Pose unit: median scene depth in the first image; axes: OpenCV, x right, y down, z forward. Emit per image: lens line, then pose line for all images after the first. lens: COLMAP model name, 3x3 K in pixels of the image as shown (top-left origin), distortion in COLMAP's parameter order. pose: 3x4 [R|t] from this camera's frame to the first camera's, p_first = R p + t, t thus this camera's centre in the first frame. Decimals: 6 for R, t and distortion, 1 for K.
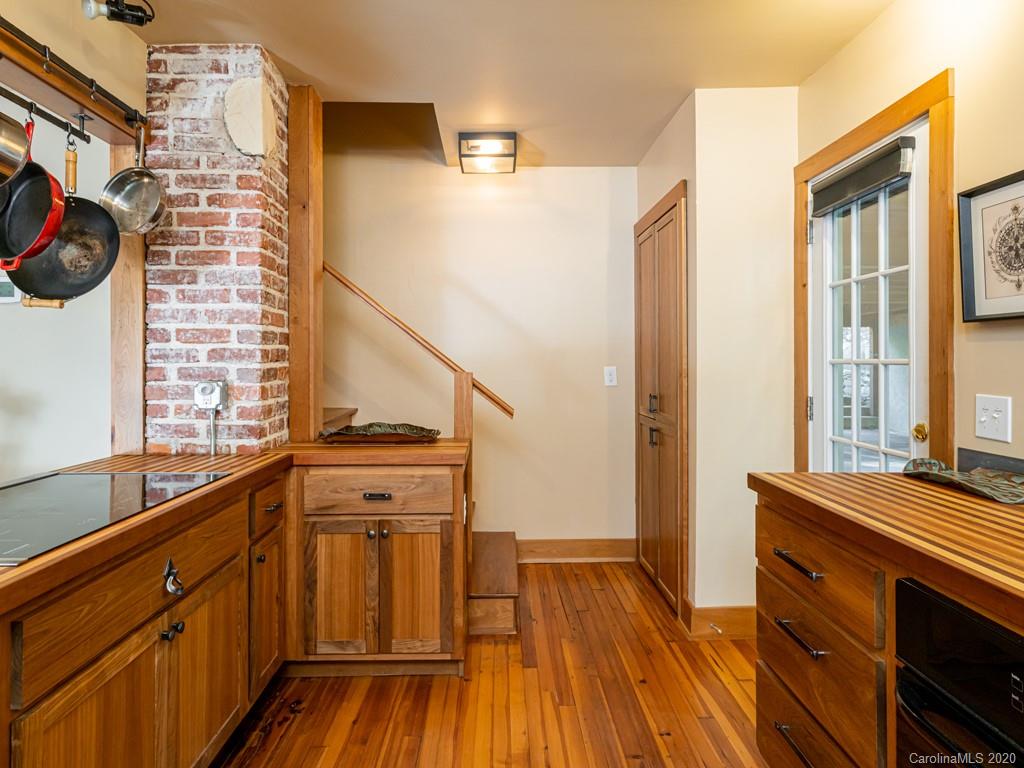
lens RADIAL K [[644.6, 0, 511.7], [0, 644.6, 356.6], [0, 0, 1]] dist [0.006801, 0.000572]
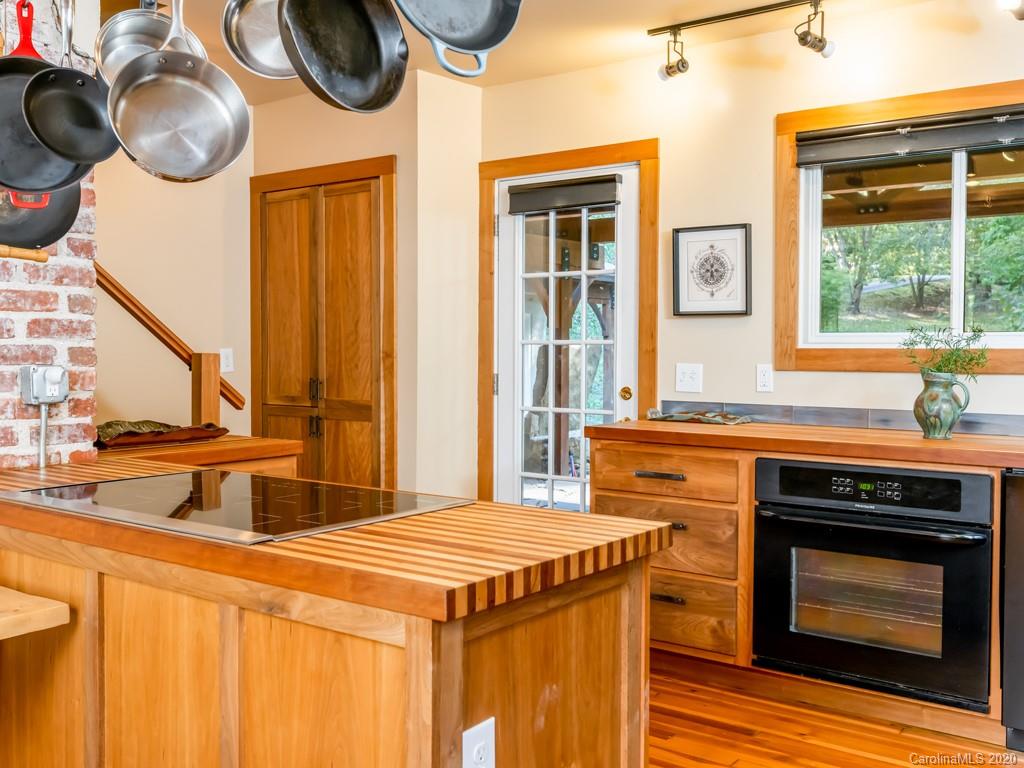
lens RADIAL K [[992.5, 0, 512.0], [0, 992.5, 384.0], [0, 0, 1]] dist [-0.015192, -0.004850]
pose [[0.611230, -0.027377, 0.790980, -1.004162], [-0.007259, 0.999166, 0.040192, 0.011587], [-0.791420, -0.030308, 0.610521, -0.081520]]
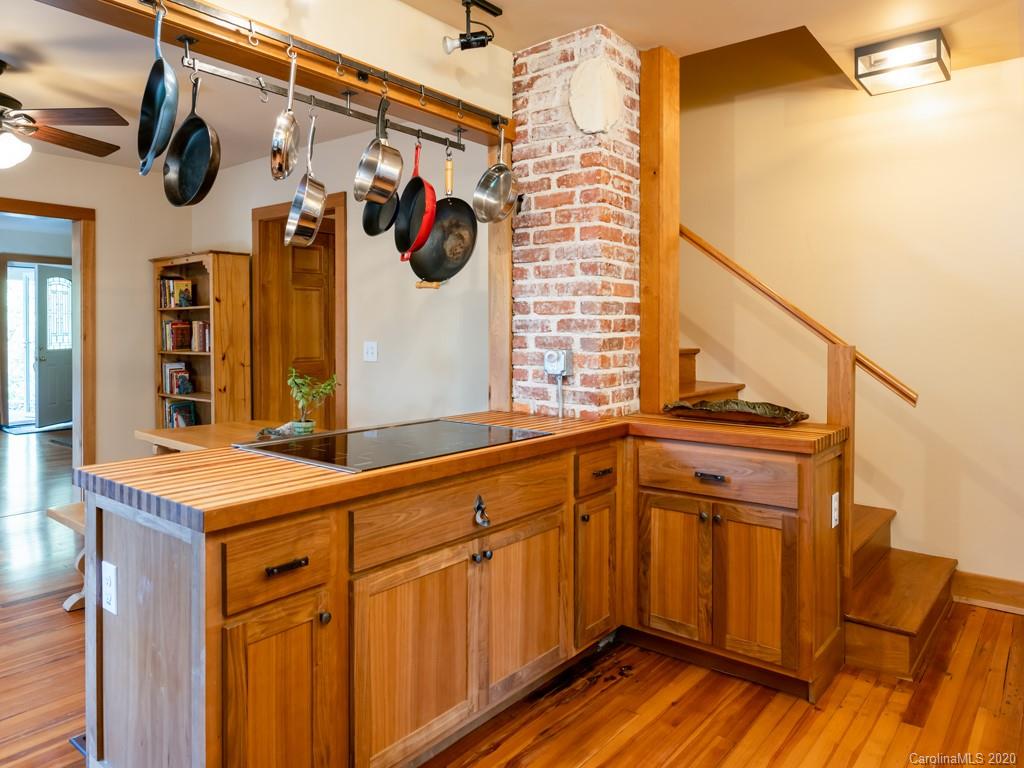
lens RADIAL K [[715.5, 0, 451.2], [0, 715.5, 338.8], [0, 0, 1]] dist [-0.005874, -0.000798]
pose [[0.734000, 0.009686, -0.679080, 0.215151], [0.002352, 0.999856, 0.016804, -0.000273], [0.679145, -0.013931, 0.733872, -0.004287]]
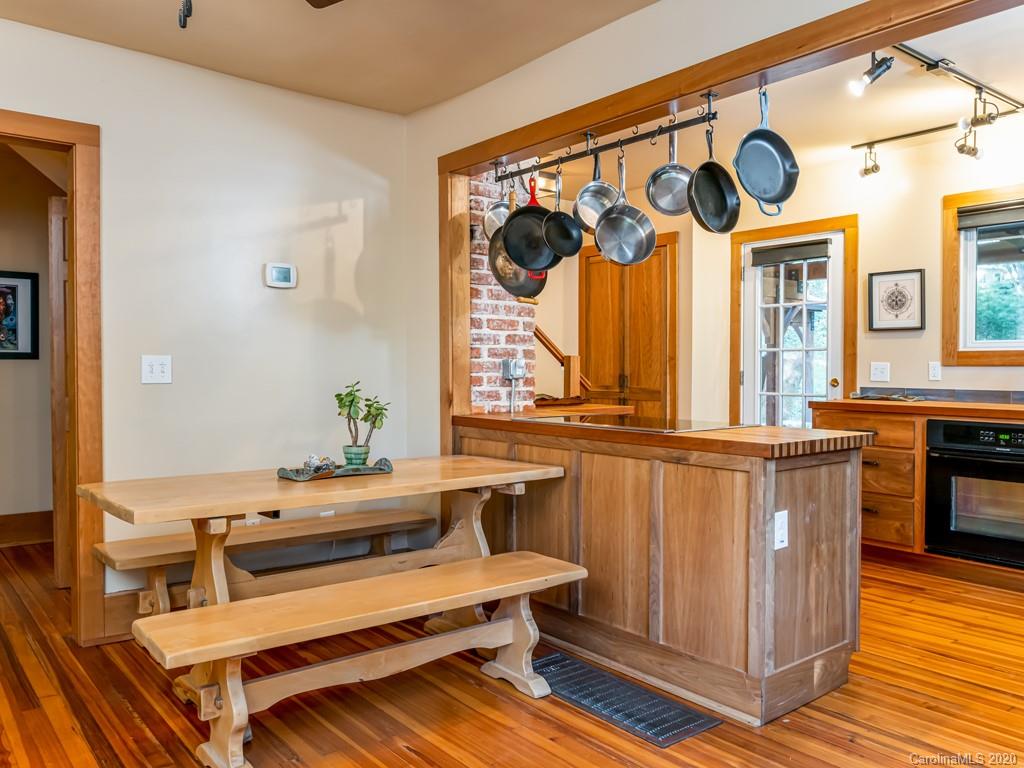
lens RADIAL K [[793.2, 0, 512.0], [0, 793.2, 384.0], [0, 0, 1]] dist [-0.002116, -0.002730]
pose [[0.789764, -0.014408, 0.613242, -1.475735], [-0.003726, 0.999593, 0.028284, 0.044227], [-0.613400, -0.024622, 0.789389, -0.315205]]
